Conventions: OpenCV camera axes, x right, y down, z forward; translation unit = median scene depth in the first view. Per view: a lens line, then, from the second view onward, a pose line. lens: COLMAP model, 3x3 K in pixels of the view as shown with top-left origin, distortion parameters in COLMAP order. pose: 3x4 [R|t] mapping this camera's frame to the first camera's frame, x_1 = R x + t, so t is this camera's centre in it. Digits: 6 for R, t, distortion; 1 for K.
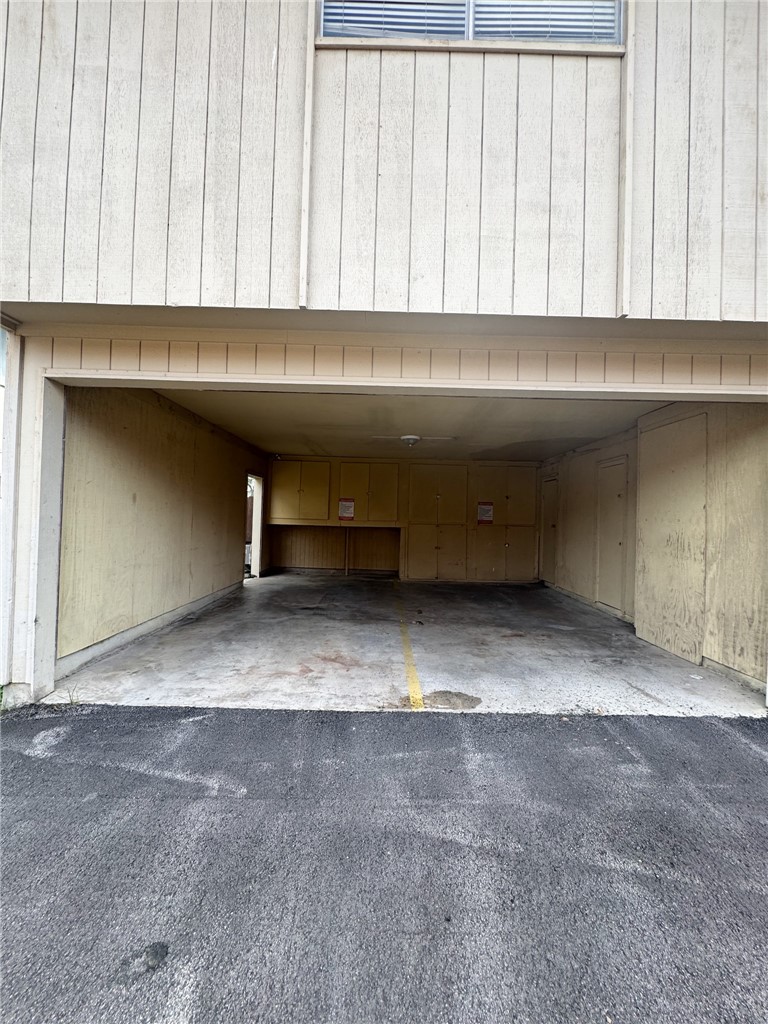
lens RADIAL K [[411.2, 0, 383.5], [0, 411.2, 510.9], [0, 0, 1]] dist [-0.000752, 0.000028]
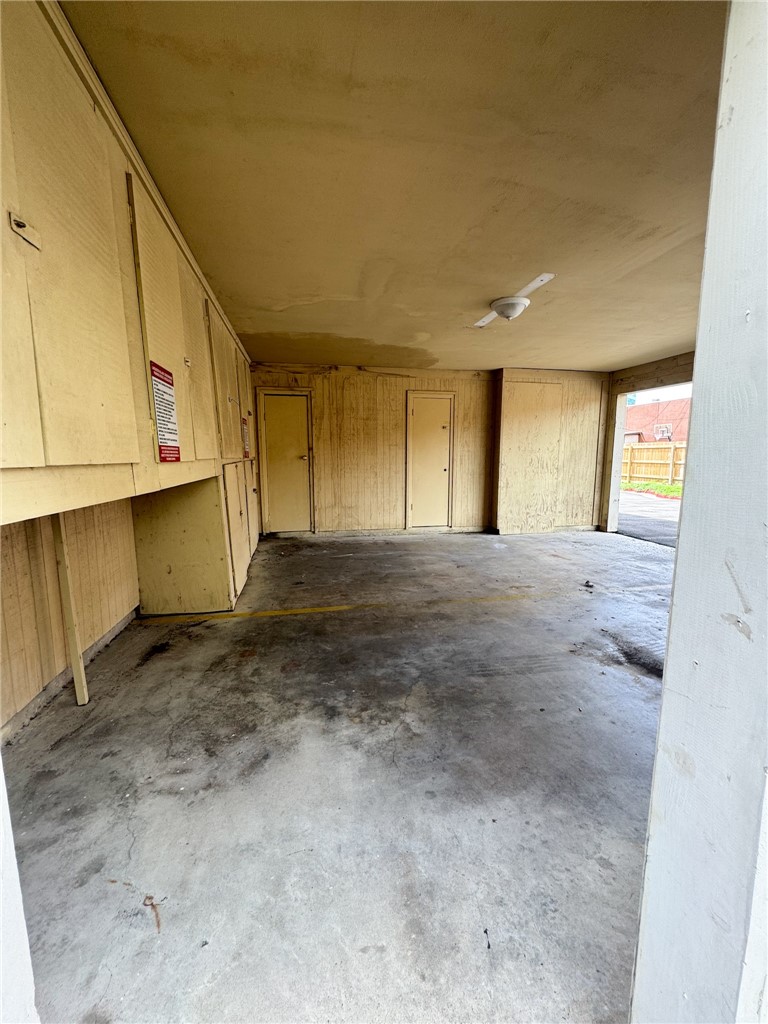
lens RADIAL K [[411.2, 0, 382.9], [0, 411.2, 512.5], [0, 0, 1]] dist [-0.000752, 0.000028]
pose [[-0.185823, -0.164238, 0.968760, -0.777196], [-0.017817, 0.986333, 0.163799, 0.015893], [-0.982422, 0.013177, -0.186210, 2.011042]]
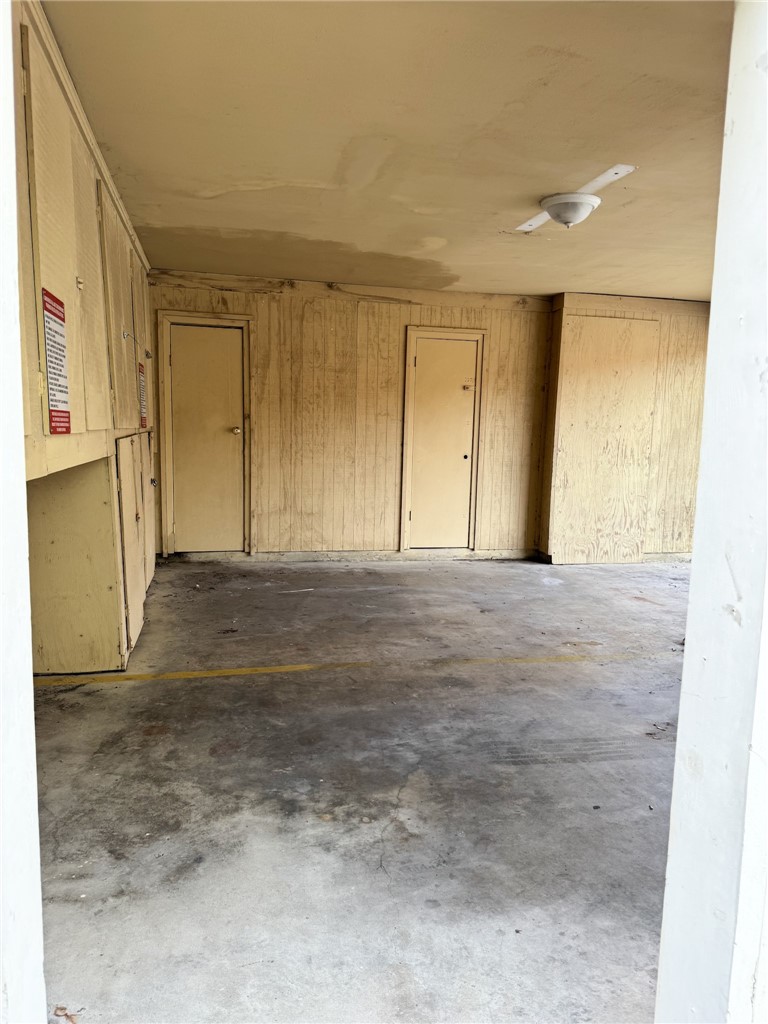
lens RADIAL K [[723.5, 0, 381.9], [0, 723.5, 517.0], [0, 0, 1]] dist [0.079052, -0.099352]
pose [[-0.214820, -0.153208, 0.964562, -0.894297], [-0.045377, 0.988118, 0.146844, 0.007896], [-0.975599, -0.012224, -0.219220, 2.046536]]
